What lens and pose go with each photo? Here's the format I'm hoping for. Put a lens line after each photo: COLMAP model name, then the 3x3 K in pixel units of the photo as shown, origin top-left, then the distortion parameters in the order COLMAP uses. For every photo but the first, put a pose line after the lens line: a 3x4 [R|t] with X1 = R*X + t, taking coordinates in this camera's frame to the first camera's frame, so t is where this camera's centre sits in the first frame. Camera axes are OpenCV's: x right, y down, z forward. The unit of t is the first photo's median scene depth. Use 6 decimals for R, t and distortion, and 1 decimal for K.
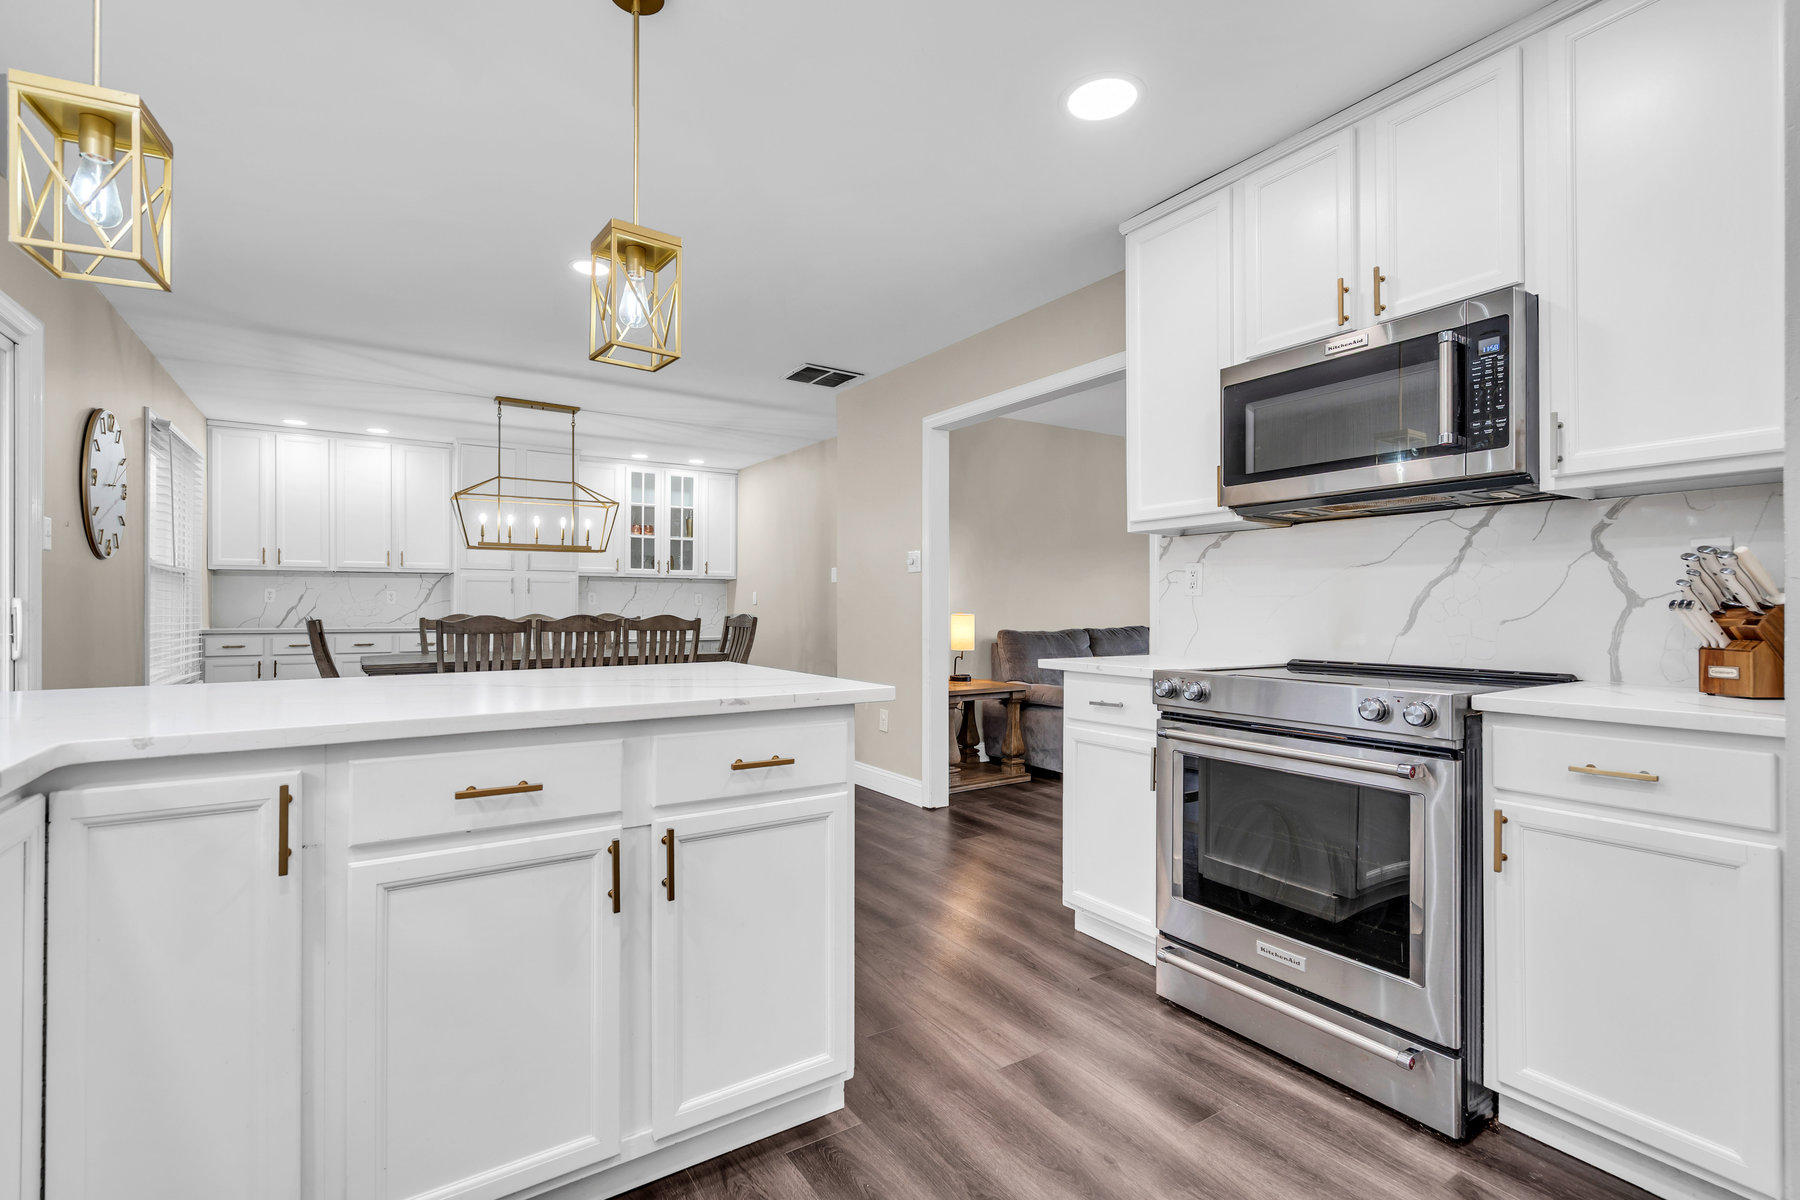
lens RADIAL K [[823.1, 0, 887.8], [0, 823.1, 605.3], [0, 0, 1]] dist [-0.007299, 0.003802]
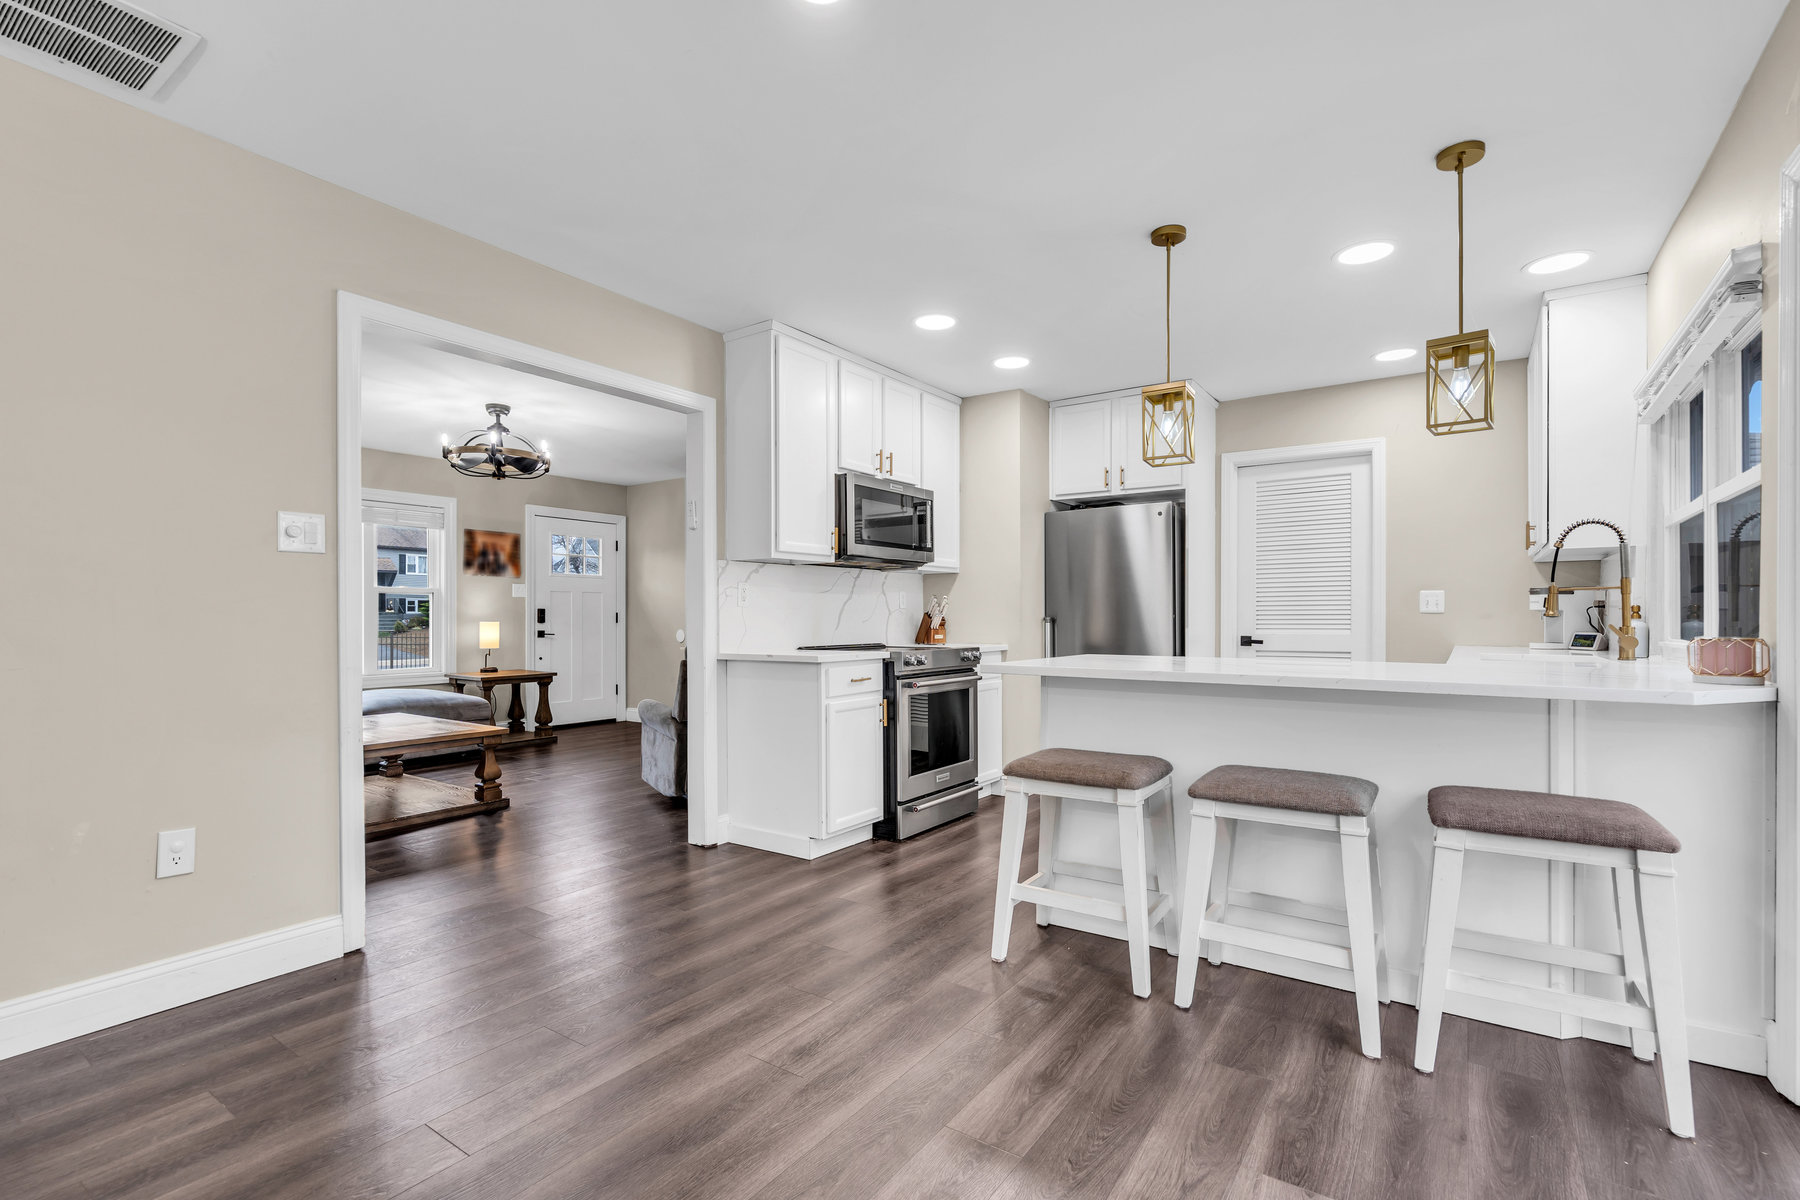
lens RADIAL K [[823.1, 0, 892.9], [0, 823.1, 617.9], [0, 0, 1]] dist [-0.007299, 0.003802]
pose [[-0.376012, -0.000973, 0.926614, -0.513435], [-0.000920, 0.999999, 0.000677, 0.003060], [-0.926614, -0.000598, -0.376012, 0.677702]]
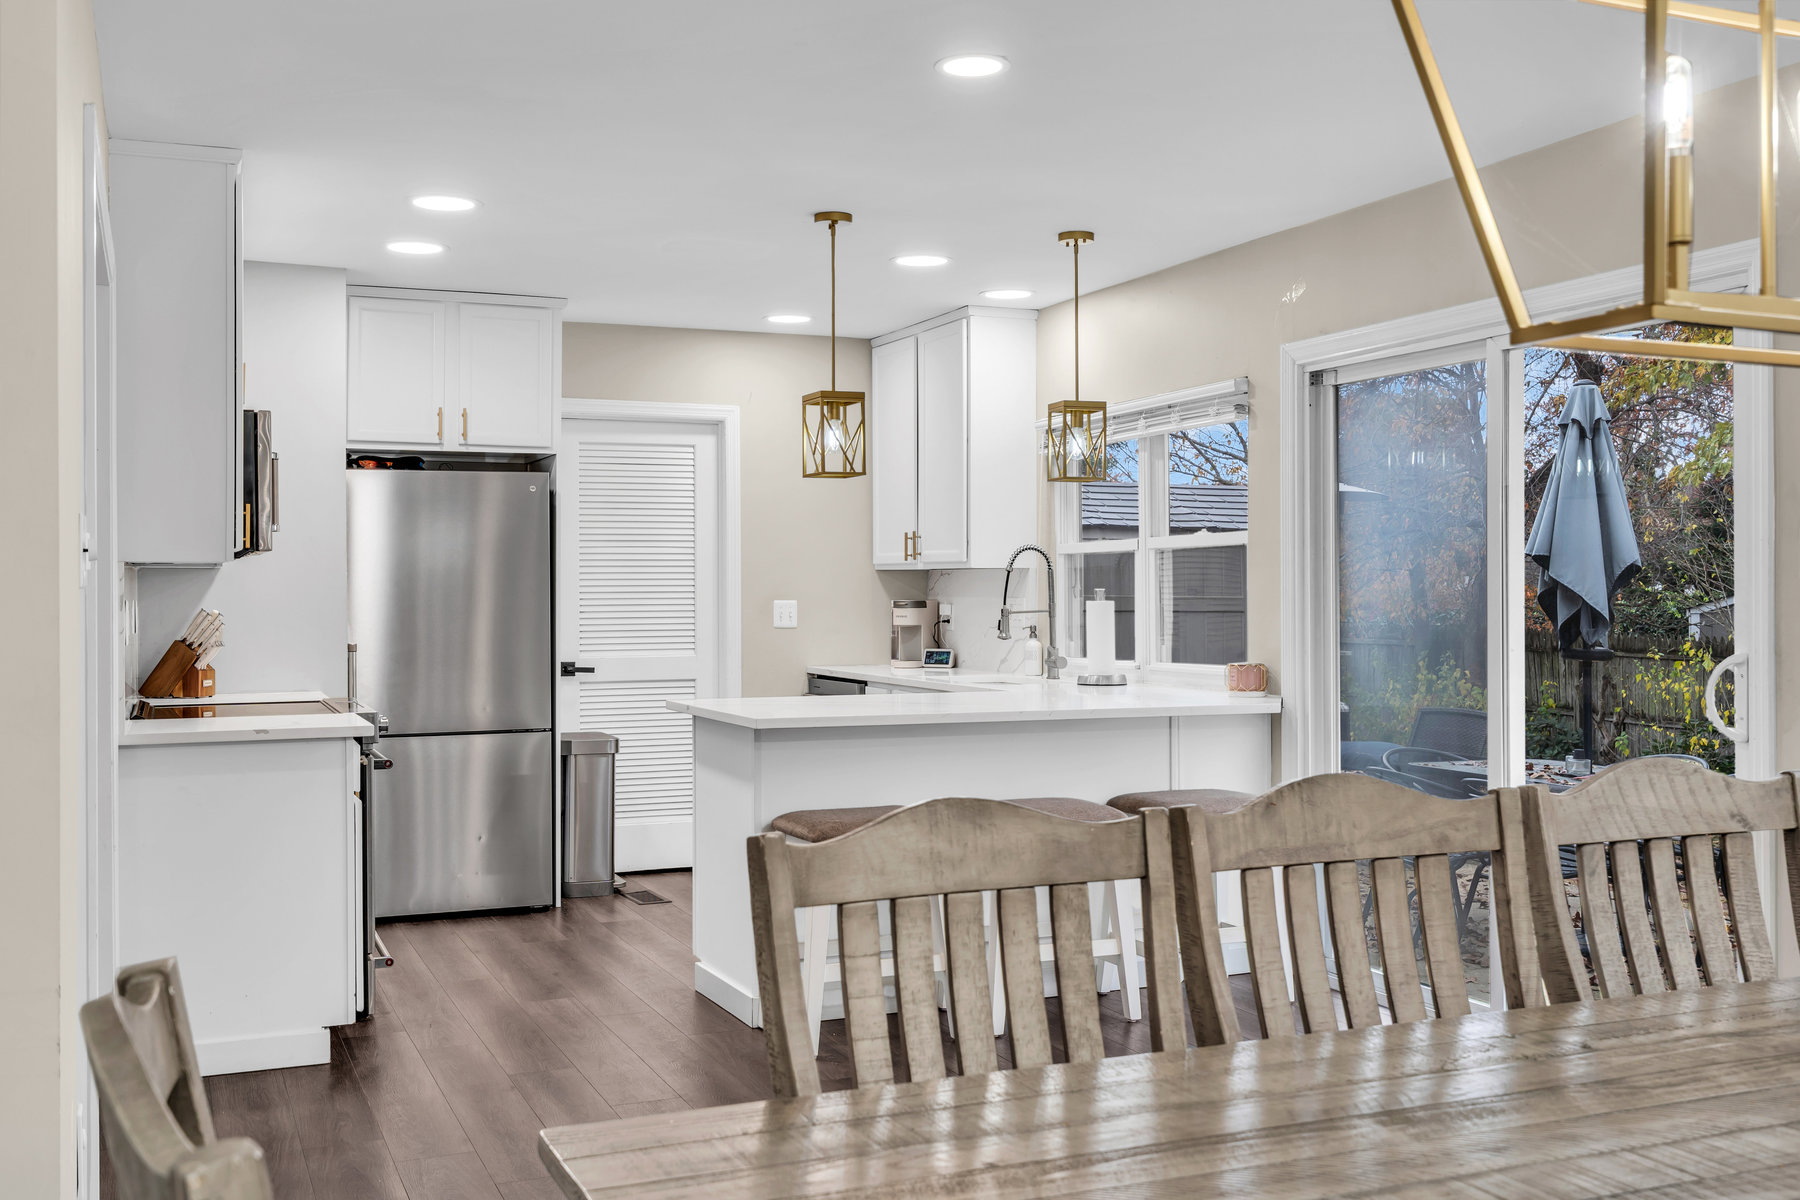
lens RADIAL K [[1778.5, 0, 891.7], [0, 1778.5, 575.5], [0, 0, 1]] dist [0.006880, 0.000000]
pose [[-0.983660, 0.003058, 0.180008, -0.306644], [0.001450, 0.999958, -0.009060, -0.031096], [-0.180028, -0.008651, -0.983624, 1.286950]]
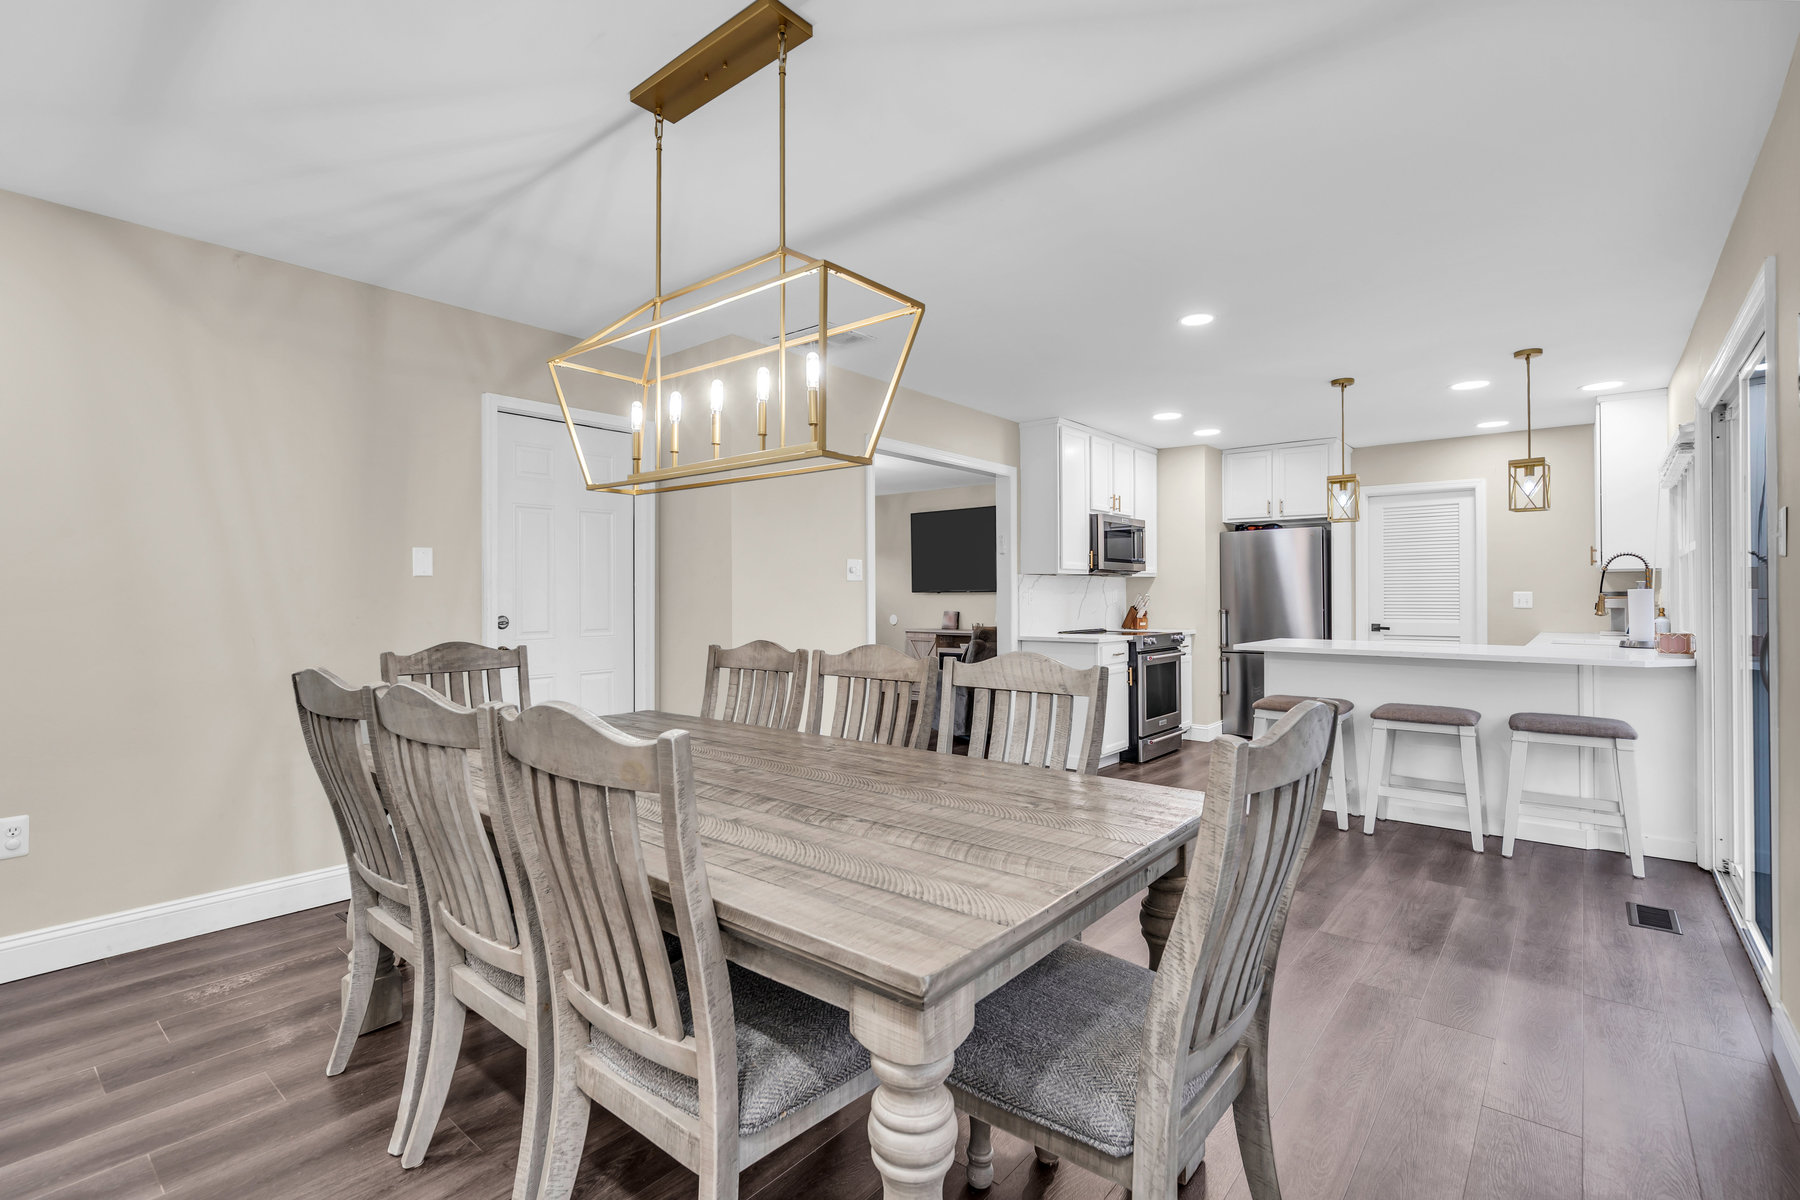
lens RADIAL K [[823.1, 0, 892.5], [0, 823.1, 586.4], [0, 0, 1]] dist [-0.007299, 0.003802]
pose [[-0.292539, 0.009675, 0.956205, -0.770242], [-0.001017, 0.999945, -0.010429, -0.018621], [-0.956253, -0.004023, -0.292513, 1.012976]]
